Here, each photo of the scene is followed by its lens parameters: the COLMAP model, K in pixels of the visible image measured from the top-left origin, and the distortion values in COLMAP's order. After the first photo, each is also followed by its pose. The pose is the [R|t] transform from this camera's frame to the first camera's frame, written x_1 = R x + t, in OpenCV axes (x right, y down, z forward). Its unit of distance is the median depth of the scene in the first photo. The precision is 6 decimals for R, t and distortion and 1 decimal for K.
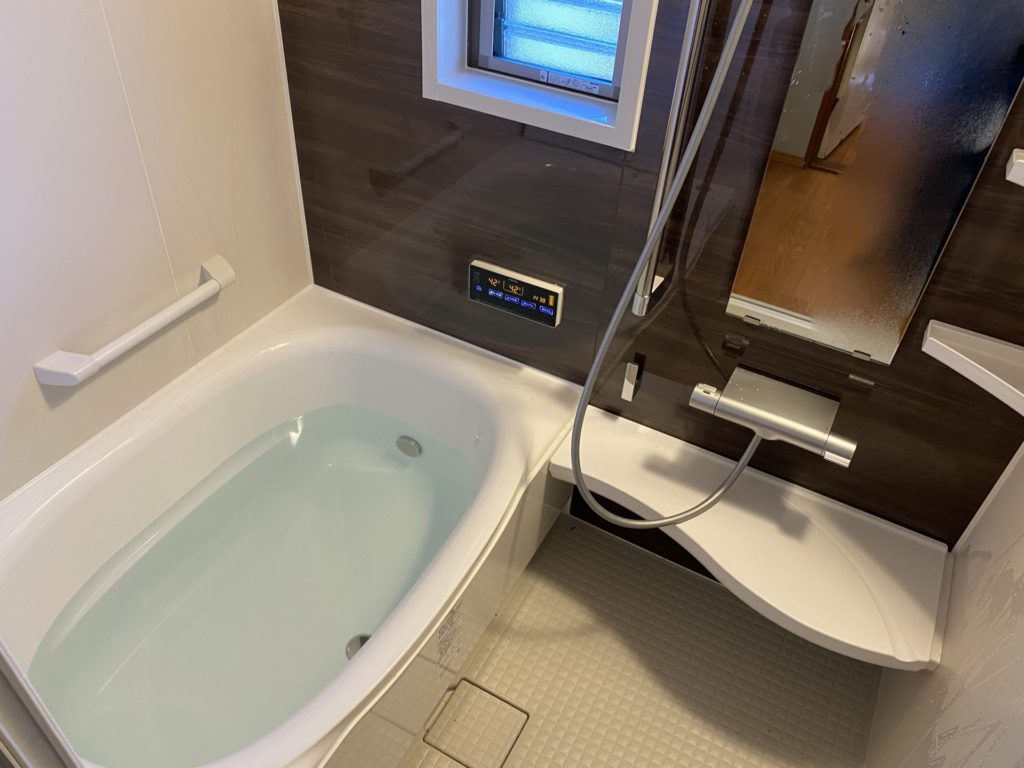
lens RADIAL K [[760.8, 0, 504.5], [0, 760.8, 378.8], [0, 0, 1]] dist [0.049063, -0.074599]
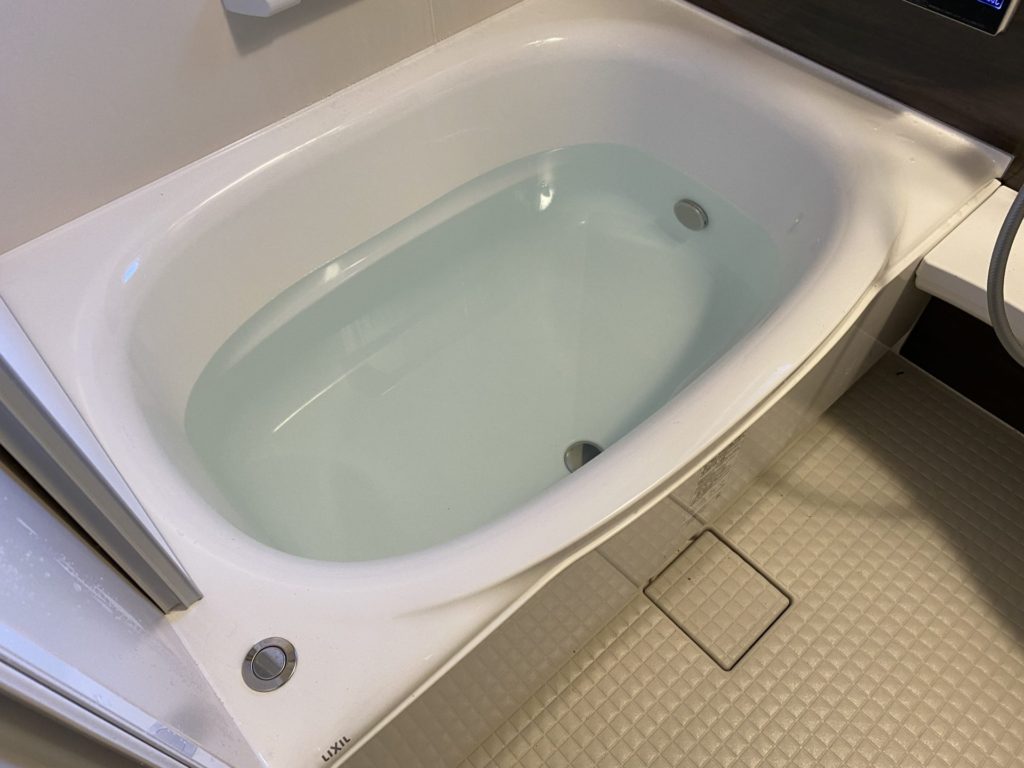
lens RADIAL K [[793.7, 0, 512.0], [0, 793.7, 384.0], [0, 0, 1]] dist [-0.005370, 0.000726]
pose [[0.938452, 0.222880, -0.263879, -0.062417], [-0.152045, 0.952519, 0.263798, 0.083986], [0.310145, -0.207440, 0.927781, 0.258533]]
